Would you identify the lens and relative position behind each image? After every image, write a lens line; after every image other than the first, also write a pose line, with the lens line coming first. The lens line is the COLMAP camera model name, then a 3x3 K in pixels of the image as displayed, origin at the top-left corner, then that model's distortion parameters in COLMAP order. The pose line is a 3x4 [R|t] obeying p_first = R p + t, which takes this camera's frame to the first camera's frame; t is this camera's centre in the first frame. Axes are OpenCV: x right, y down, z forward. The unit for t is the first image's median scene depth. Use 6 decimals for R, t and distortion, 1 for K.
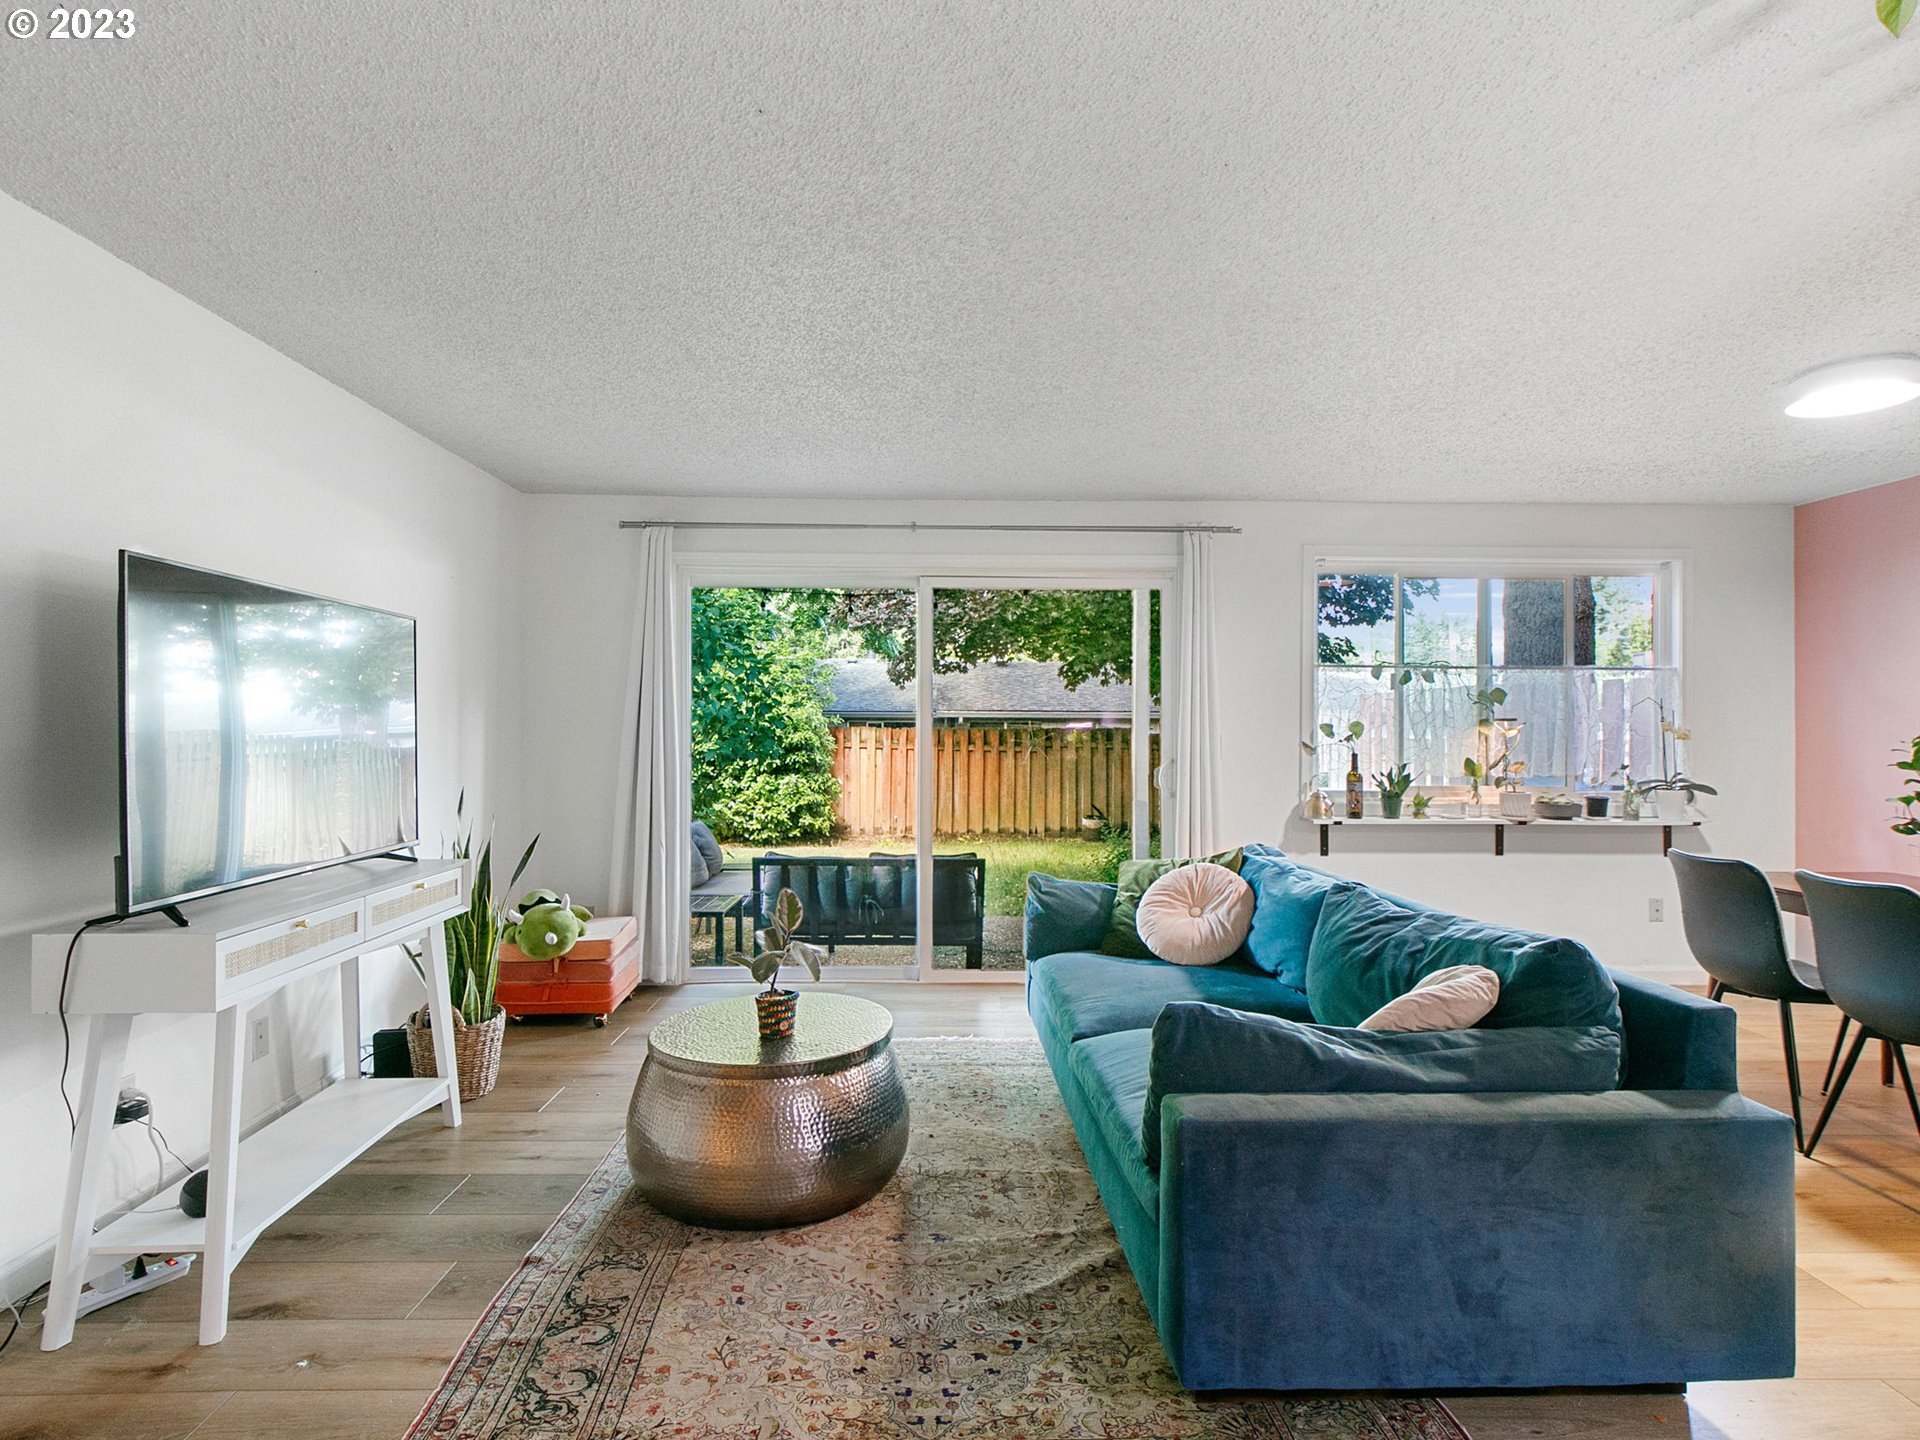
lens RADIAL K [[1020.4, 0, 963.9], [0, 1020.4, 720.0], [0, 0, 1]] dist [-0.004467, -0.000905]
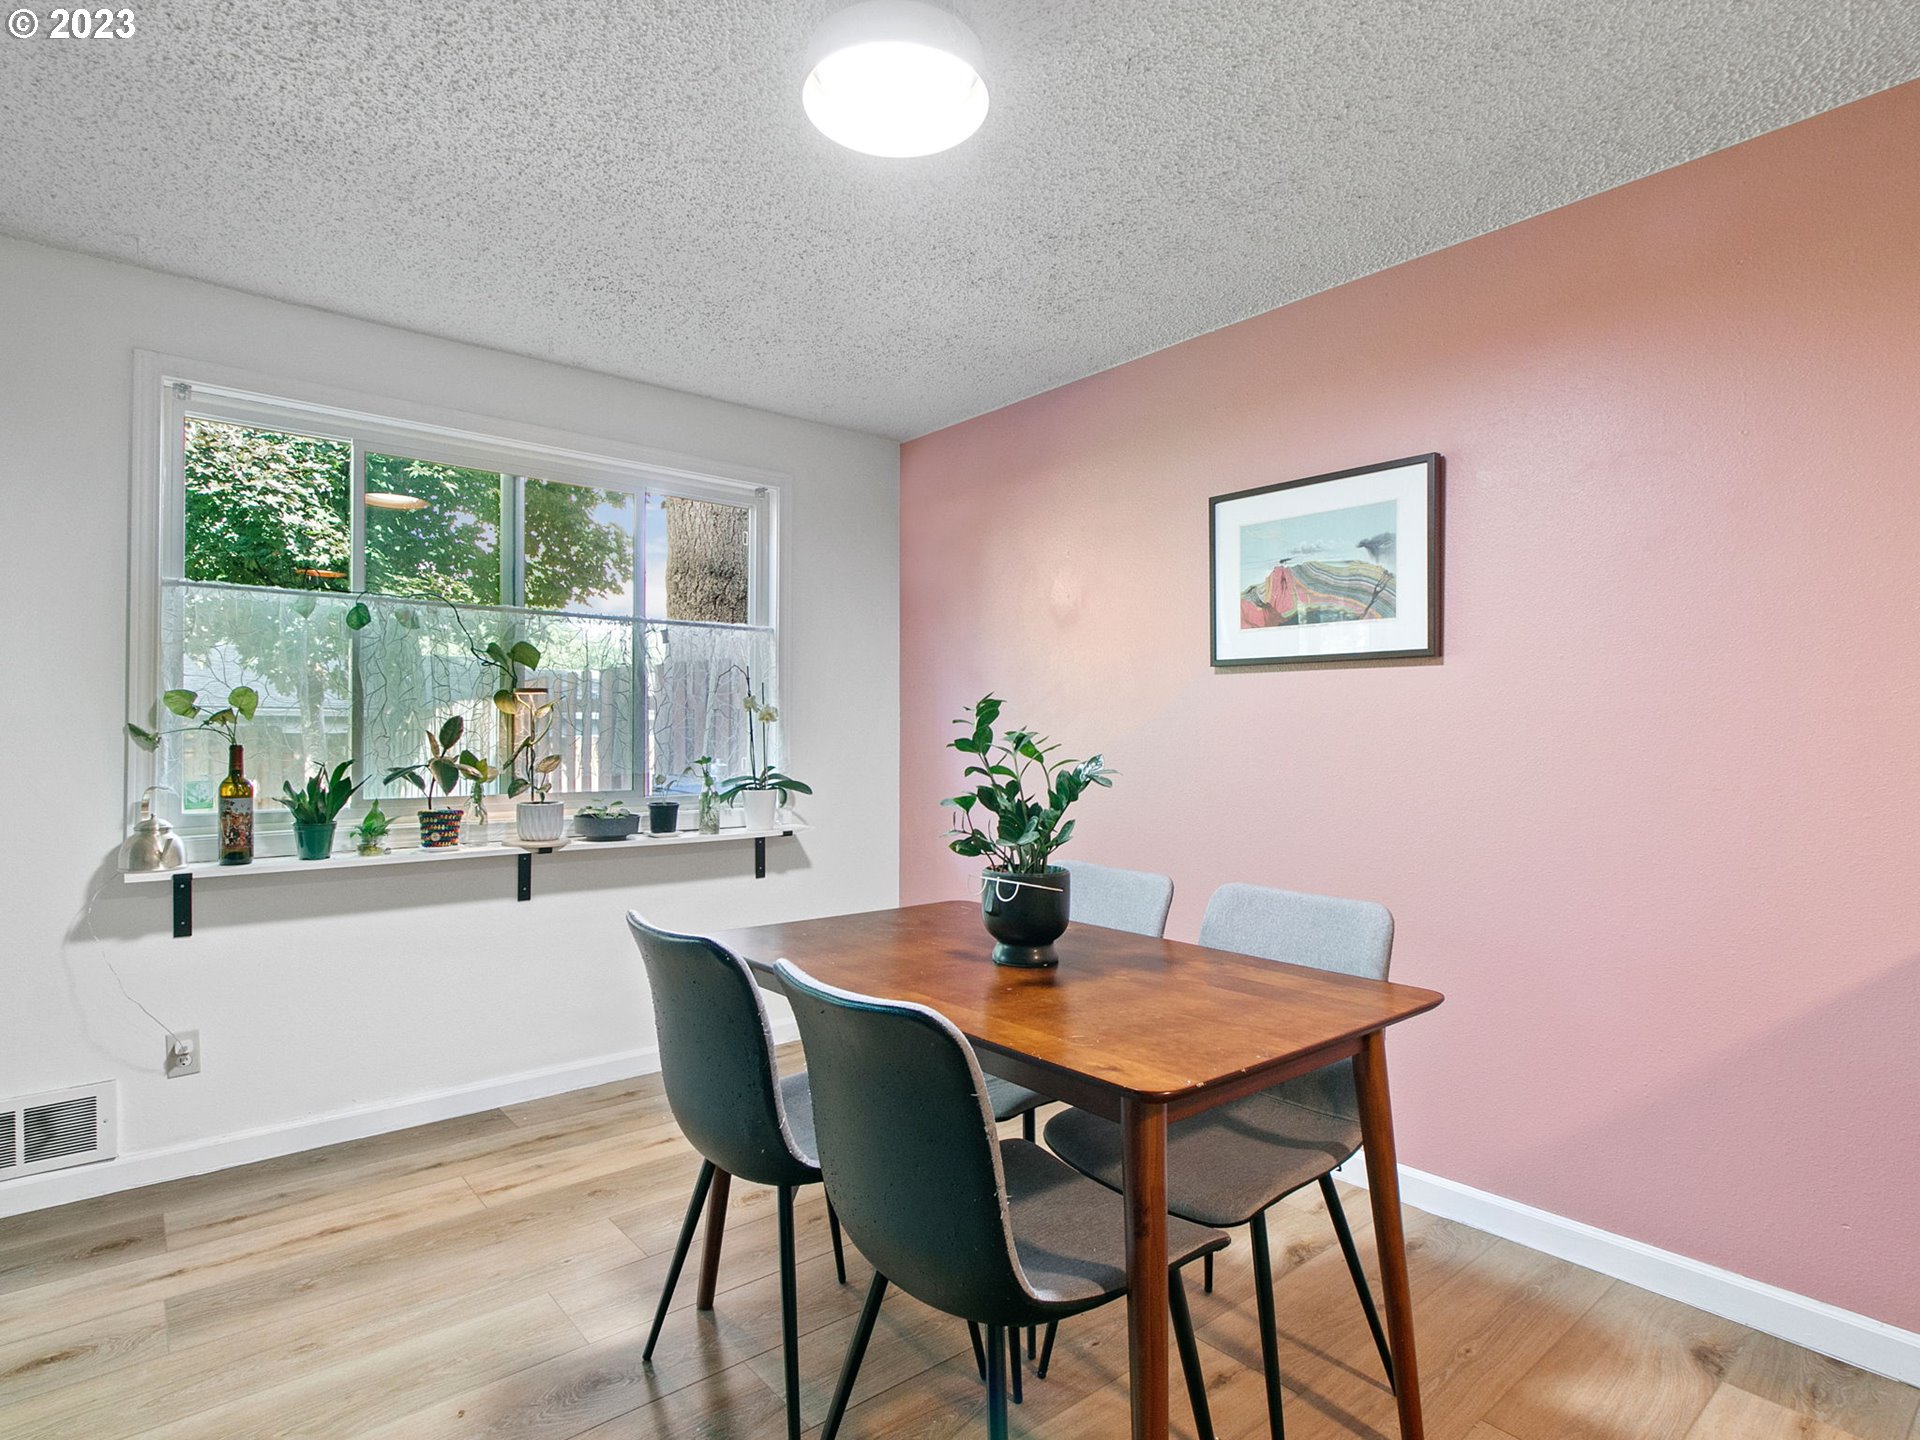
lens RADIAL K [[1007.2, 0, 947.7], [0, 1007.2, 725.1], [0, 0, 1]] dist [0.010815, -0.011514]
pose [[0.784033, 0.000783, 0.620718, 0.341764], [-0.002265, 0.999996, 0.001599, 0.020057], [-0.620715, -0.002660, 0.784032, 0.333845]]
